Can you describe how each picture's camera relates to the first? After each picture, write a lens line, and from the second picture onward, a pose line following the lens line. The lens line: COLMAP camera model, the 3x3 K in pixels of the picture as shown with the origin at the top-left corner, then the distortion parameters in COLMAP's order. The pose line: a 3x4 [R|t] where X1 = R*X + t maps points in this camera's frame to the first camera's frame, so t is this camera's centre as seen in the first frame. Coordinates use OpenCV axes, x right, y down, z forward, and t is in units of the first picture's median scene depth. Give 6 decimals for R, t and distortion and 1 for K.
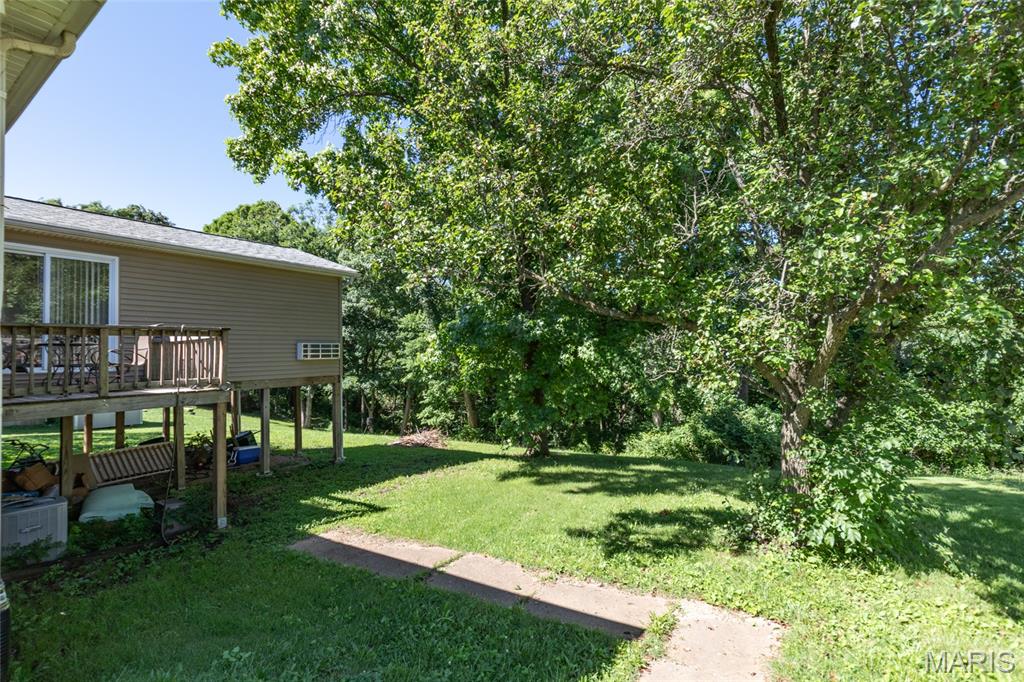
lens RADIAL K [[490.8, 0, 512.4], [0, 490.8, 344.6], [0, 0, 1]] dist [0.004579, -0.004506]
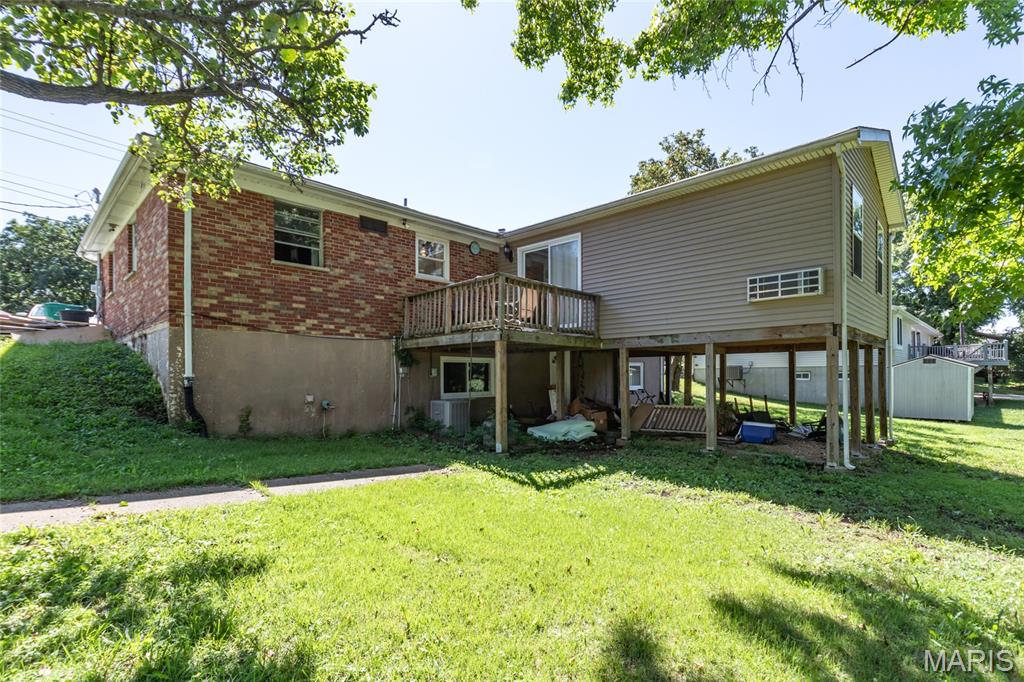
lens RADIAL K [[490.8, 0, 517.2], [0, 490.8, 373.0], [0, 0, 1]] dist [0.004579, -0.004506]
pose [[-0.198181, -0.002570, -0.980162, 0.309895], [0.010481, 0.999934, -0.004741, 0.129700], [0.980109, -0.011212, -0.198141, 0.813246]]
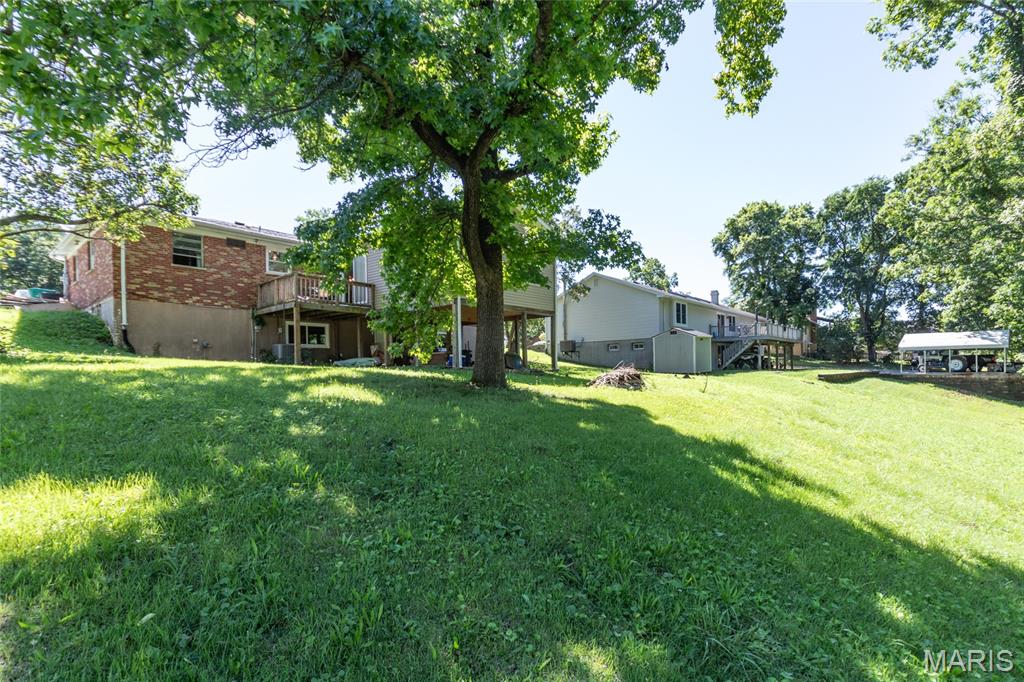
lens RADIAL K [[490.8, 0, 510.2], [0, 490.8, 371.9], [0, 0, 1]] dist [0.004579, -0.004506]
pose [[-0.136991, 0.012324, -0.990496, 0.862011], [0.017161, 0.999802, 0.010066, 0.249213], [0.990424, -0.015619, -0.137175, 1.396859]]
